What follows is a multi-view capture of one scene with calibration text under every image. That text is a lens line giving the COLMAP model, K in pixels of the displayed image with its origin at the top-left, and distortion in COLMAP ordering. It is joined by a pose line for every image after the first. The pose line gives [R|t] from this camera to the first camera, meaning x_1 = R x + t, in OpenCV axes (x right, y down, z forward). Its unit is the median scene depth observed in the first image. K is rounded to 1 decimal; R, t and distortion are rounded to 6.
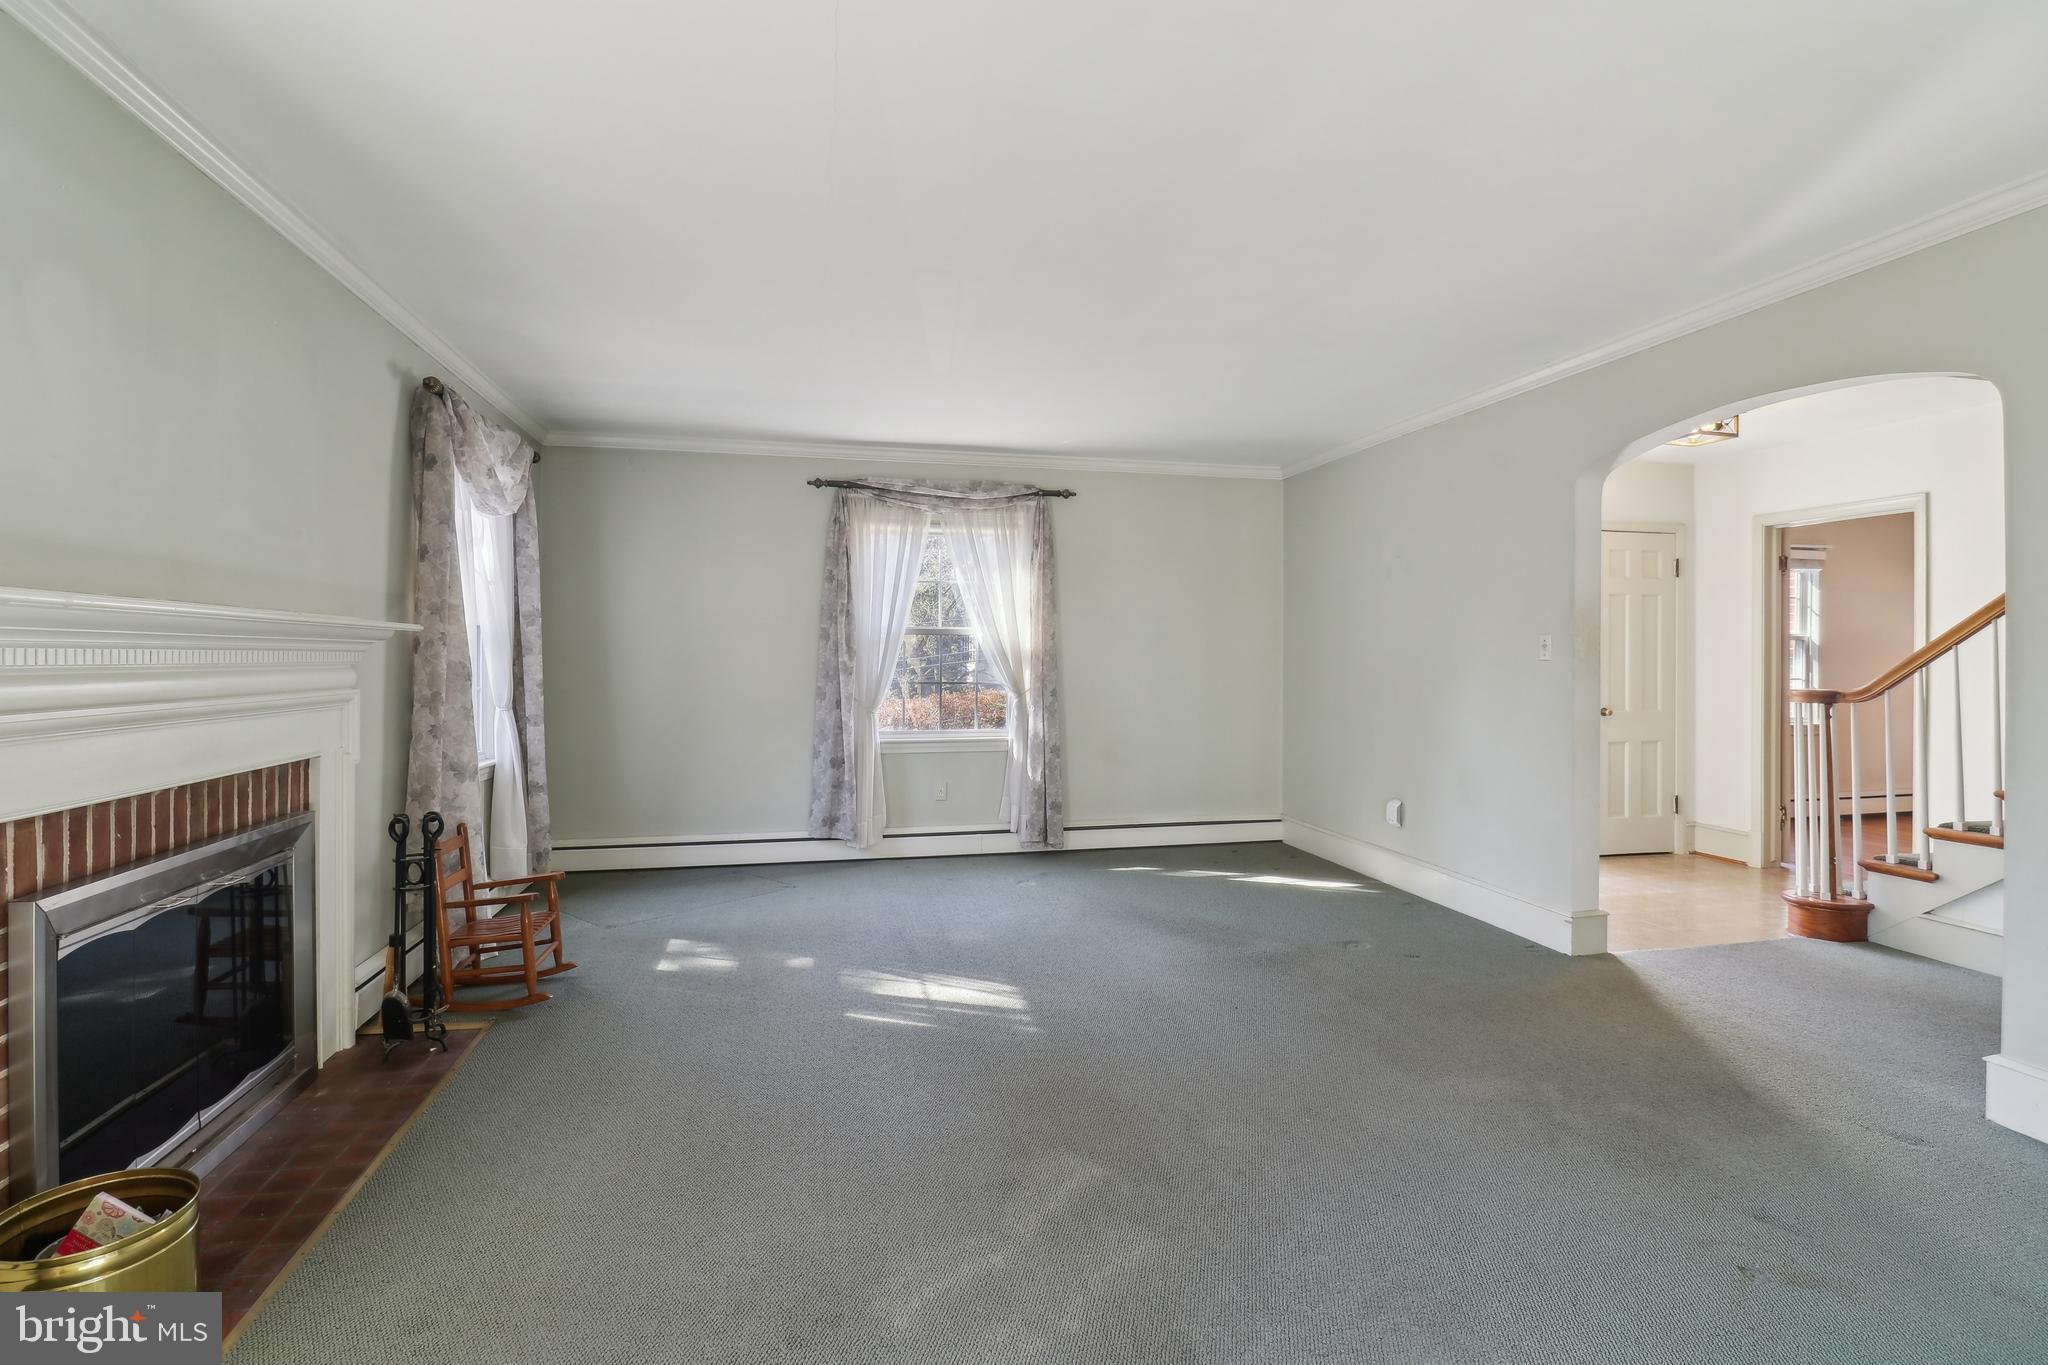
lens RADIAL K [[960.4, 0, 1045.7], [0, 960.4, 640.6], [0, 0, 1]] dist [-0.002378, -0.008612]
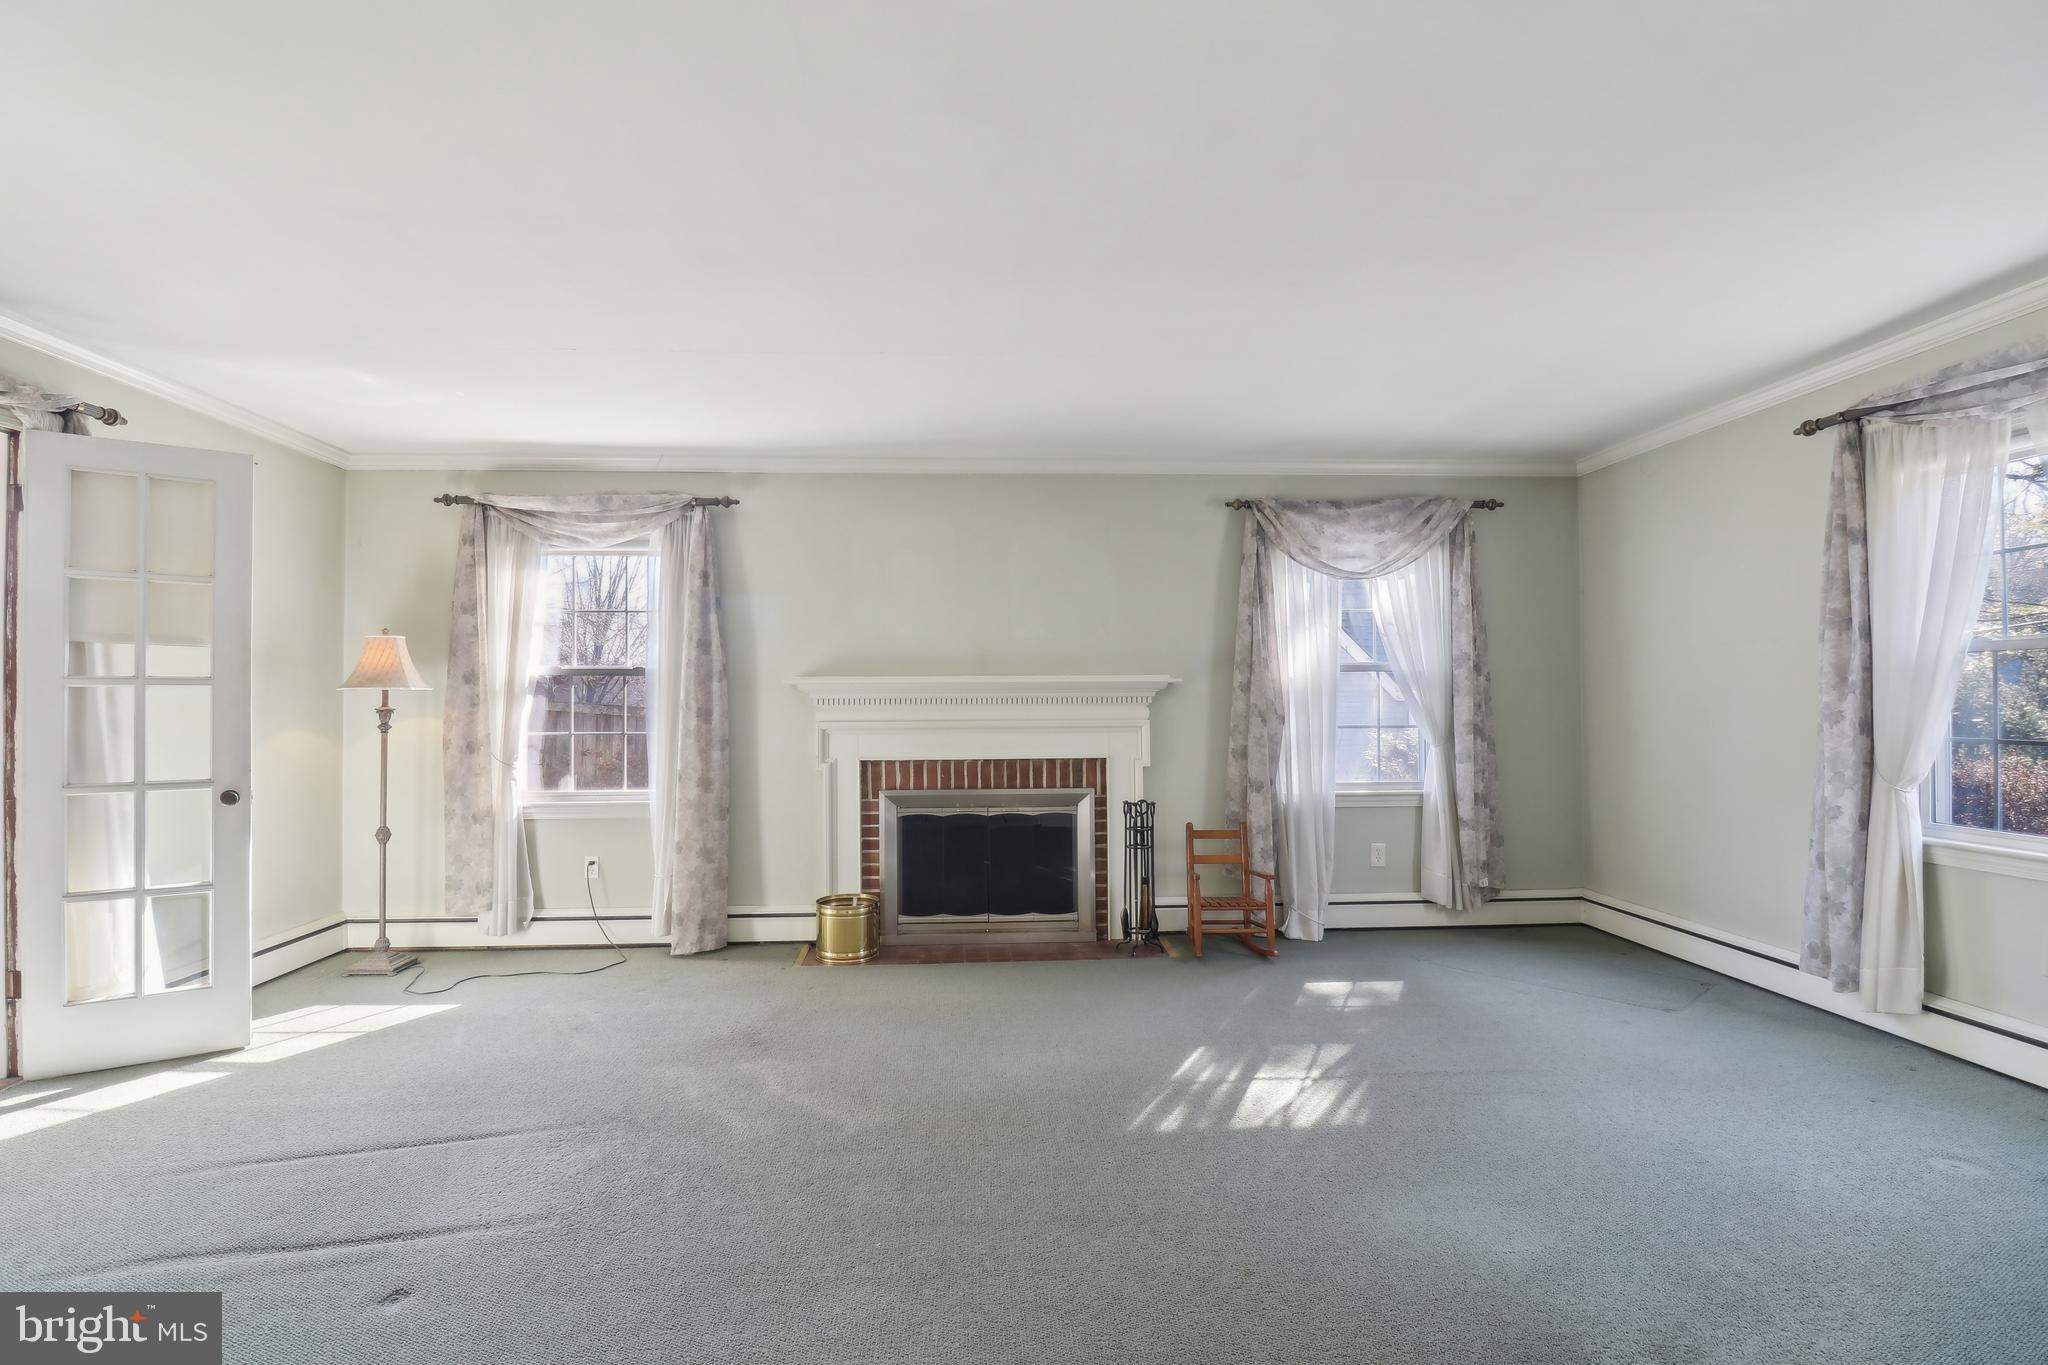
lens RADIAL K [[960.4, 0, 1012.3], [0, 960.4, 687.8], [0, 0, 1]] dist [-0.002378, -0.008612]
pose [[-0.190303, -0.012771, -0.981642, 0.502184], [0.022740, 0.999590, -0.017413, 0.010645], [0.981462, -0.025637, -0.189934, 0.597520]]
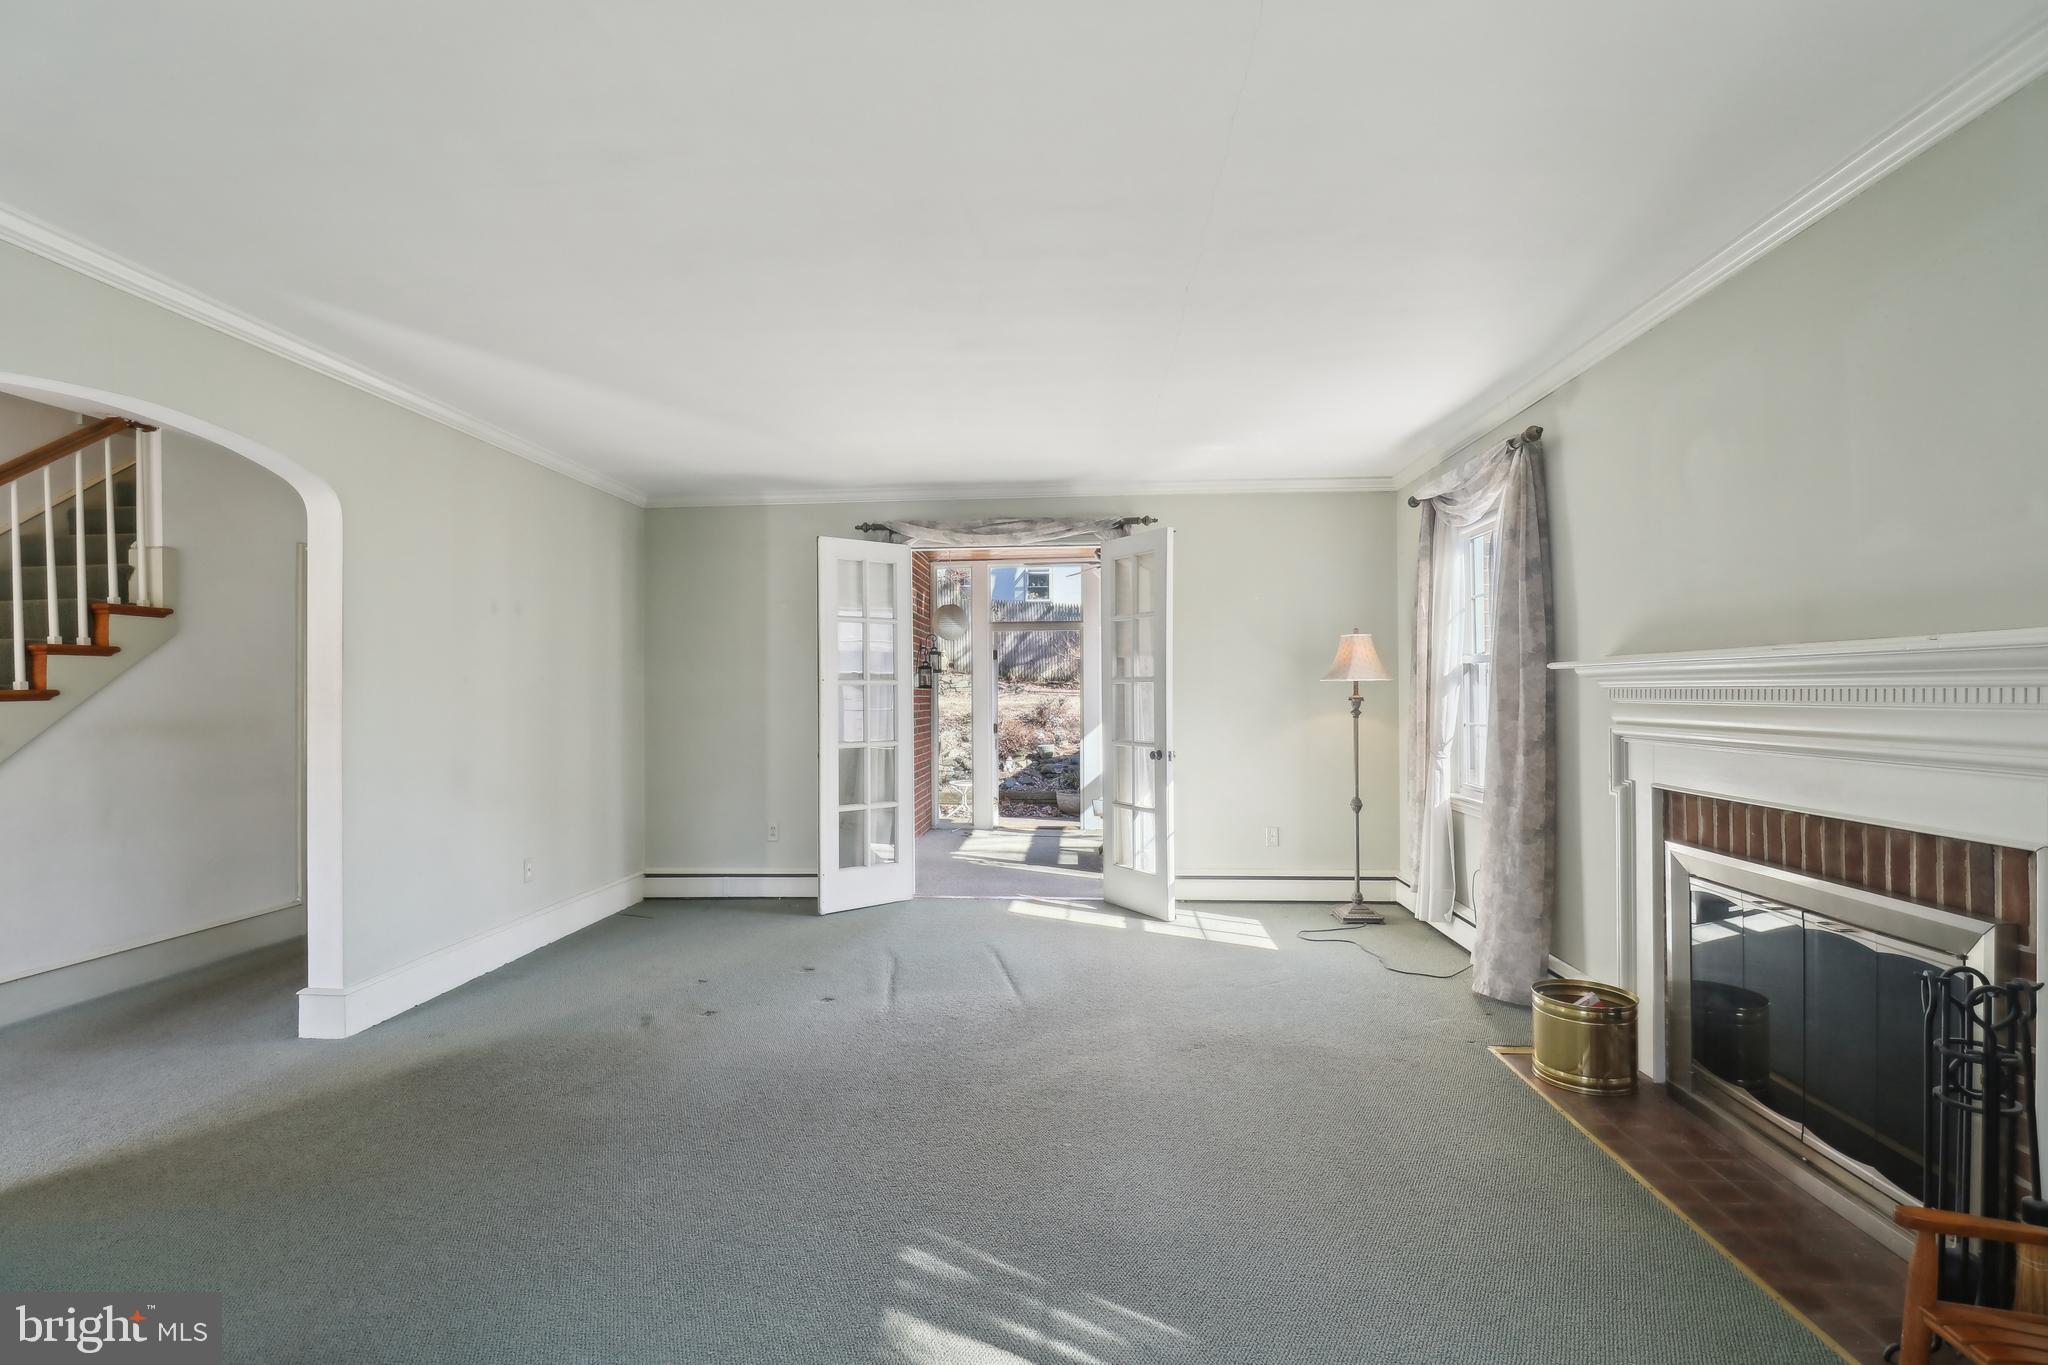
lens RADIAL K [[960.4, 0, 1010.1], [0, 960.4, 694.8], [0, 0, 1]] dist [-0.002378, -0.008612]
pose [[-0.950900, 0.003991, 0.309473, -0.157012], [-0.000297, 0.999905, -0.013808, 0.012953], [-0.309499, -0.013222, -0.950808, 0.928631]]
